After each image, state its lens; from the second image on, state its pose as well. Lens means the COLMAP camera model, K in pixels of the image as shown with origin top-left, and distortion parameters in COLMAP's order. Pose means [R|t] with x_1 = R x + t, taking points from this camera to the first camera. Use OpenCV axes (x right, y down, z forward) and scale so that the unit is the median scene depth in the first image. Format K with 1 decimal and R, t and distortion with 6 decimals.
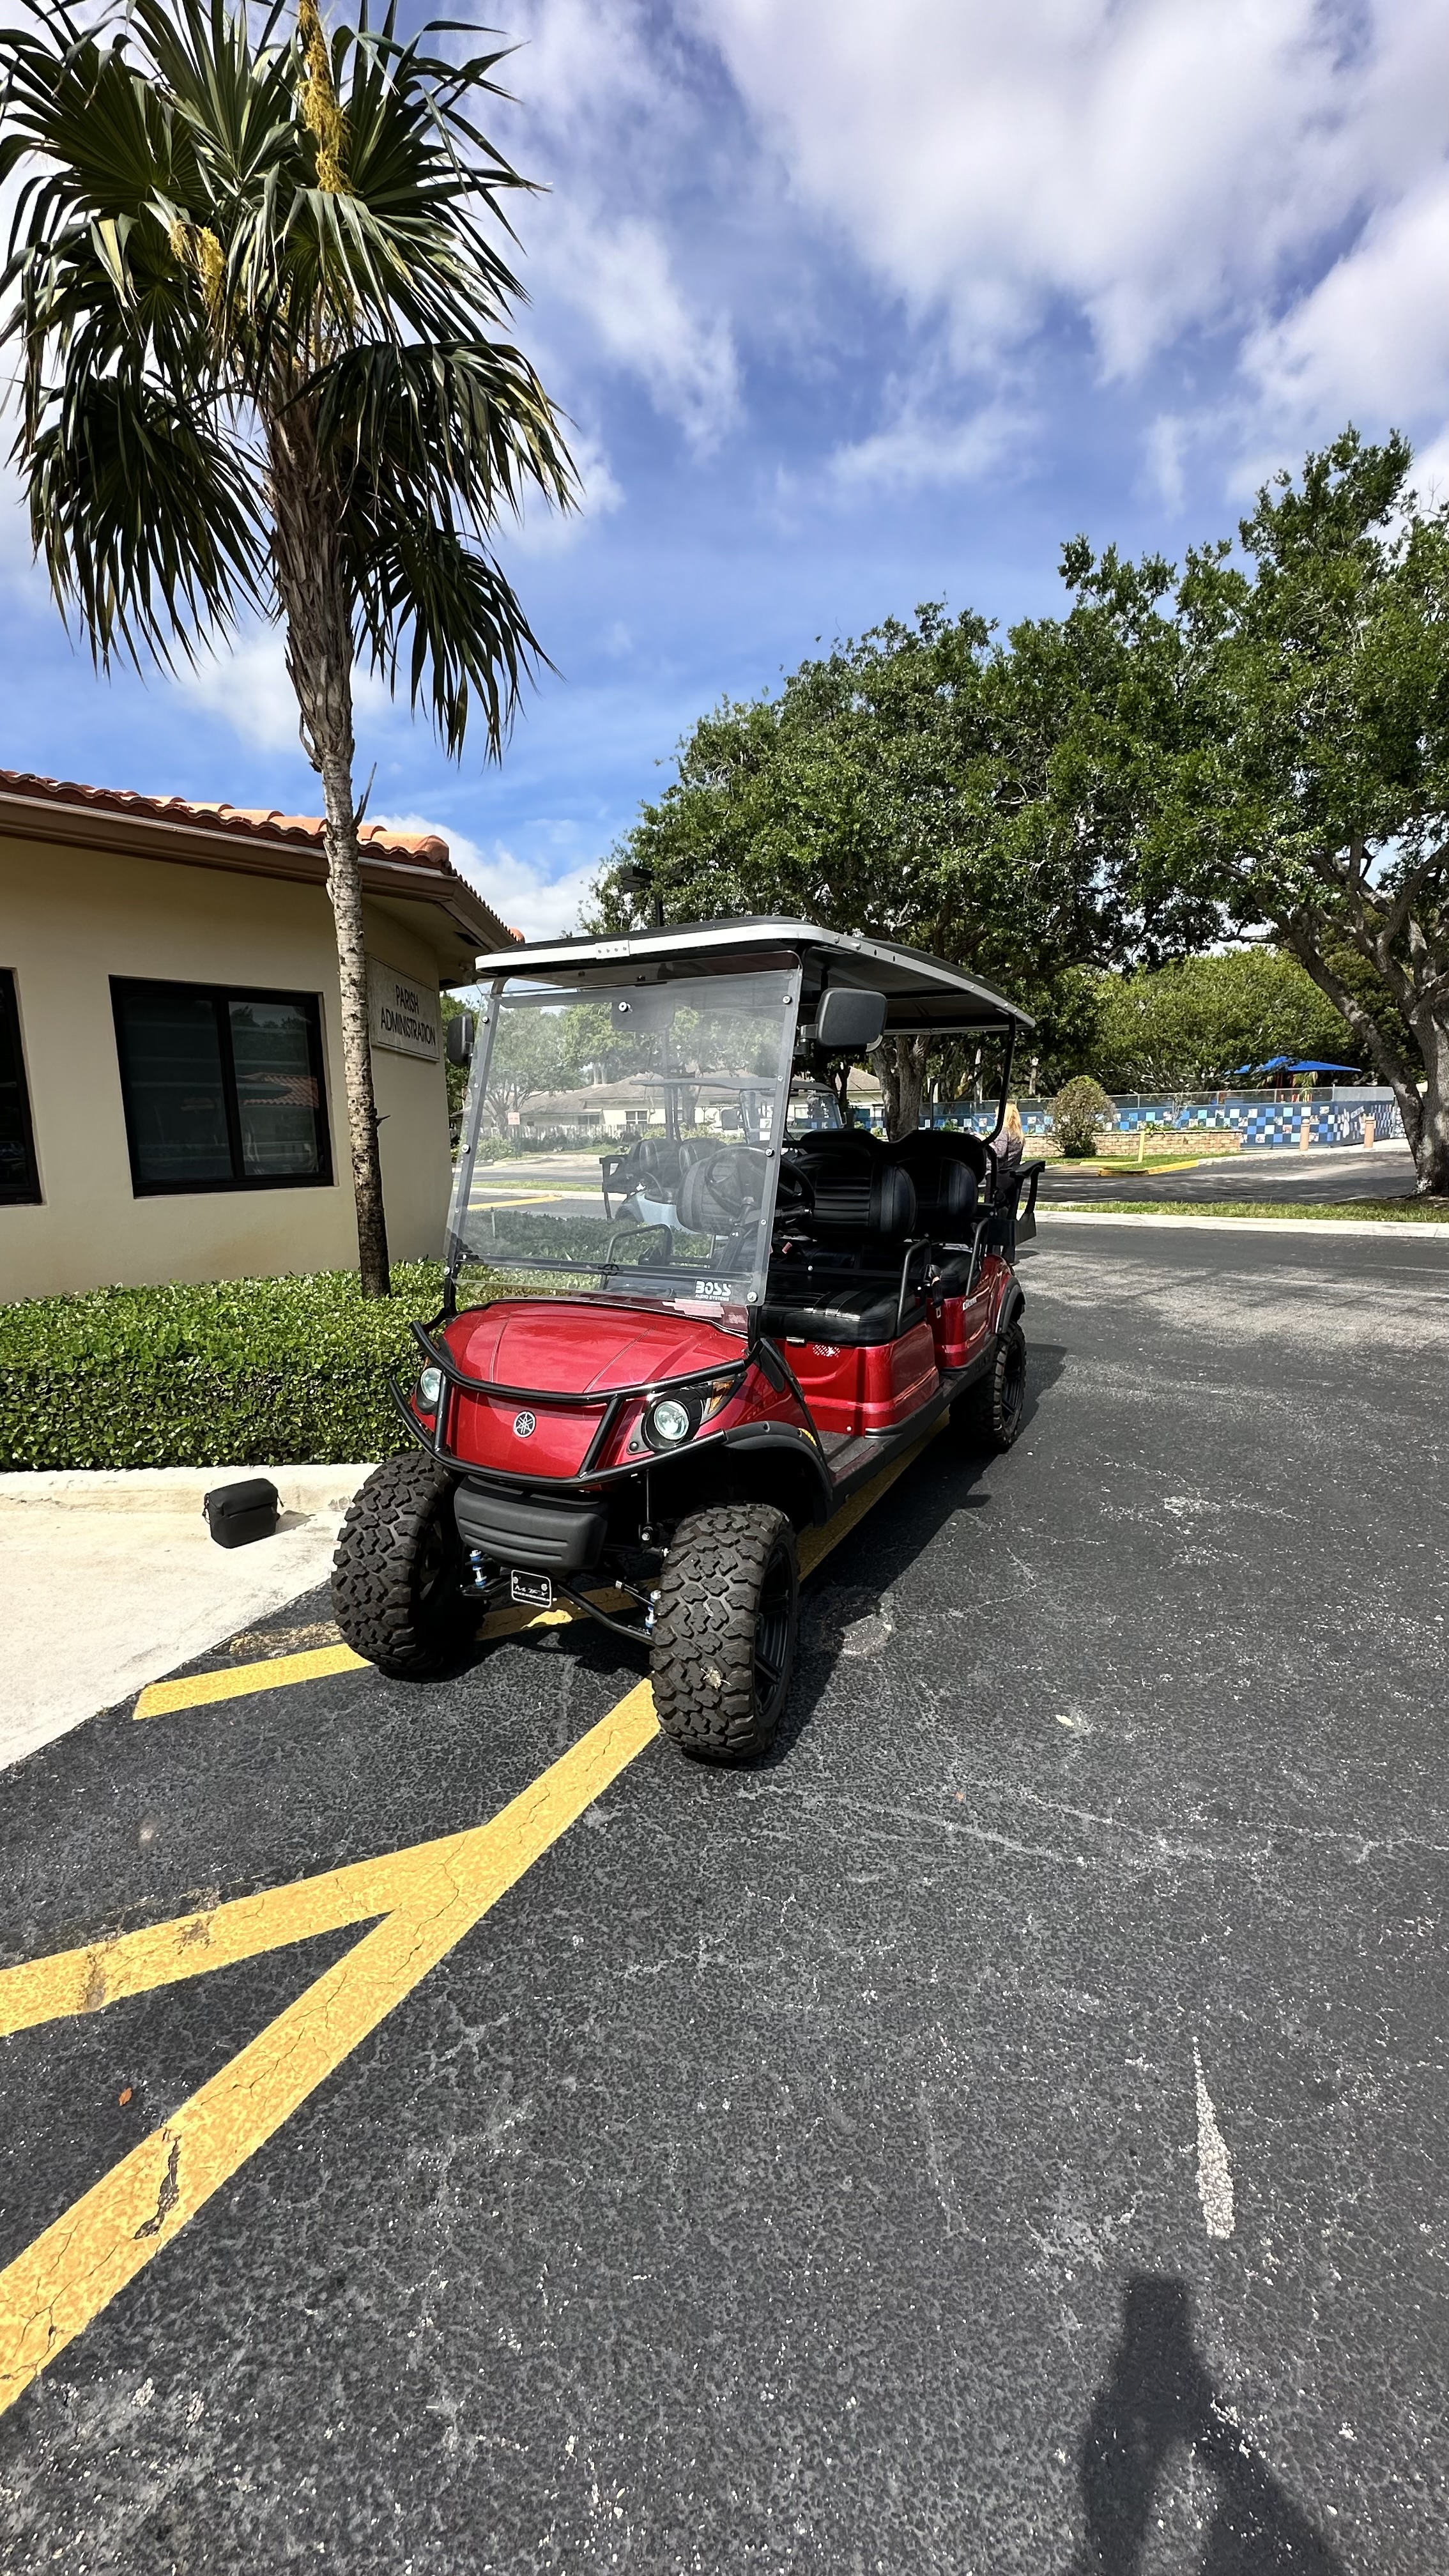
lens RADIAL K [[1047.3, 0, 728.1], [0, 1047.3, 1294.3], [0, 0, 1]] dist [-0.002378, 0.000722]
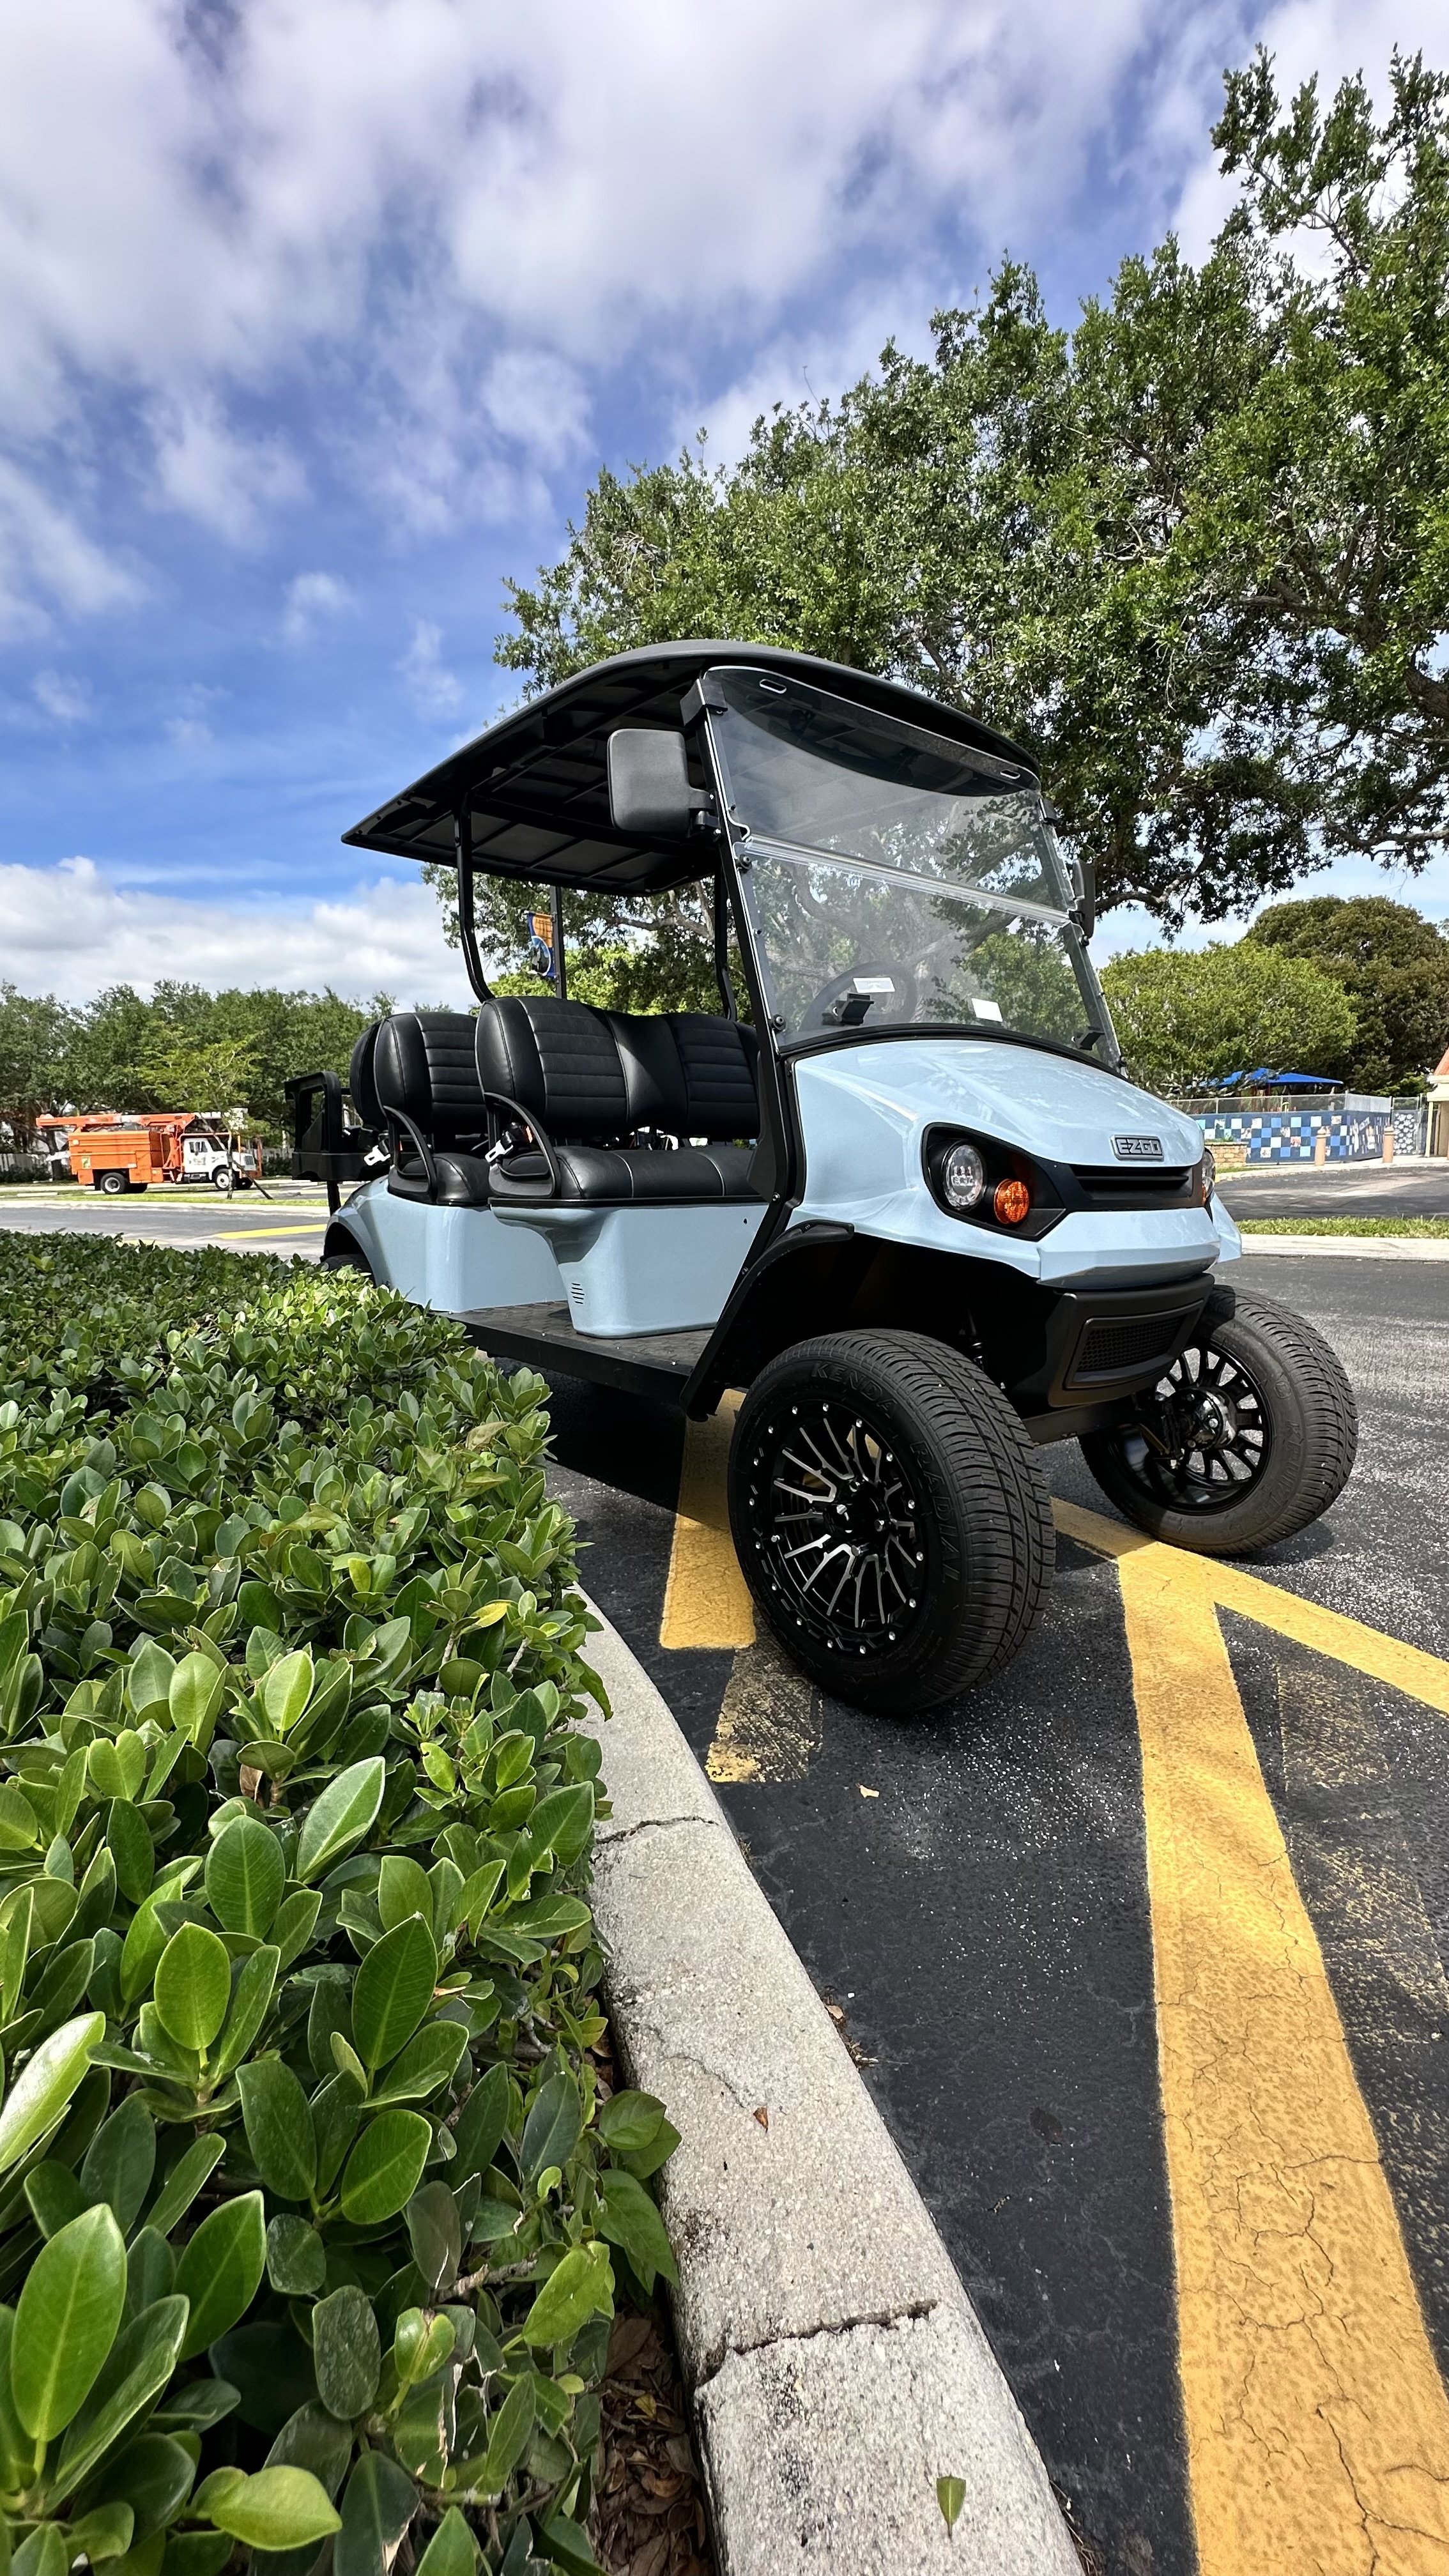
lens RADIAL K [[1047.3, 0, 731.5], [0, 1047.3, 1295.4], [0, 0, 1]] dist [-0.002378, 0.000722]
pose [[0.997290, -0.007982, 0.073133, 0.002330], [0.009841, 0.999636, -0.025105, -0.056112], [-0.072906, 0.025757, 0.997006, 0.747544]]
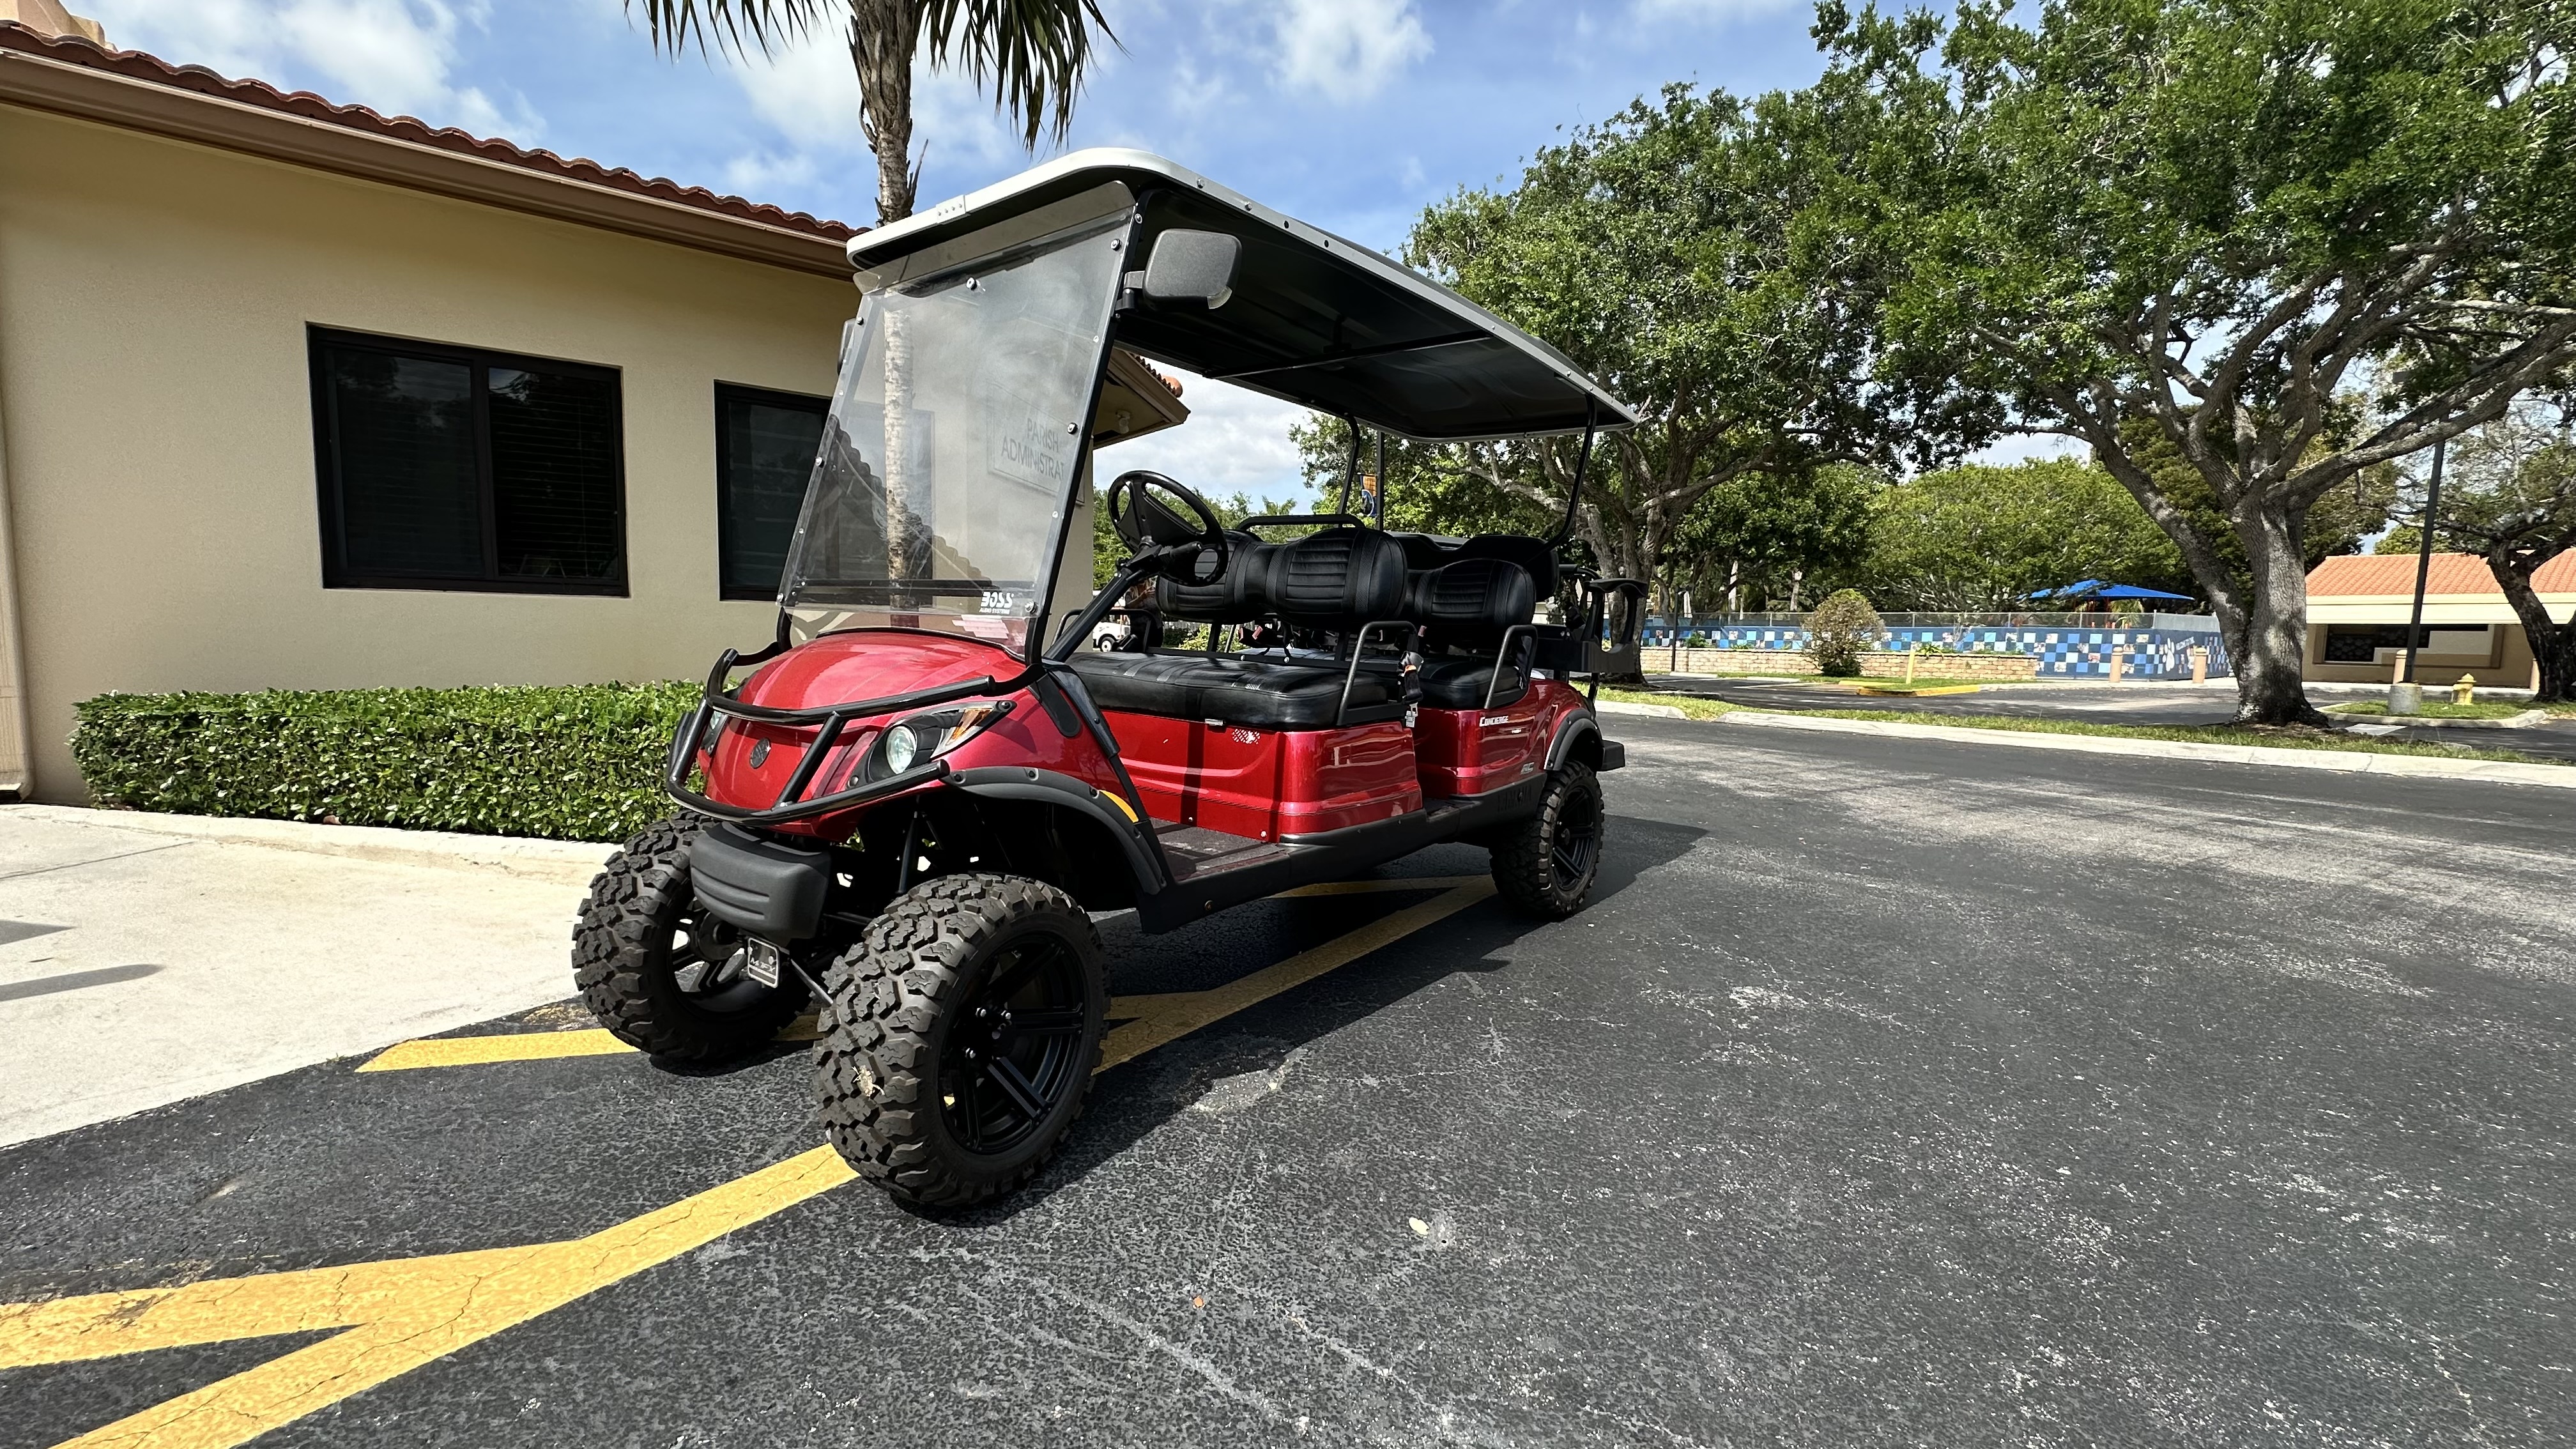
lens RADIAL K [[1047.3, 0, 1286.5], [0, 1047.3, 729.6], [0, 0, 1]] dist [-0.002378, 0.000722]
pose [[0.982401, 0.061444, -0.176386, 0.097690], [-0.073441, 0.995351, -0.062305, 0.035383], [0.171738, 0.074163, 0.982347, 0.075612]]
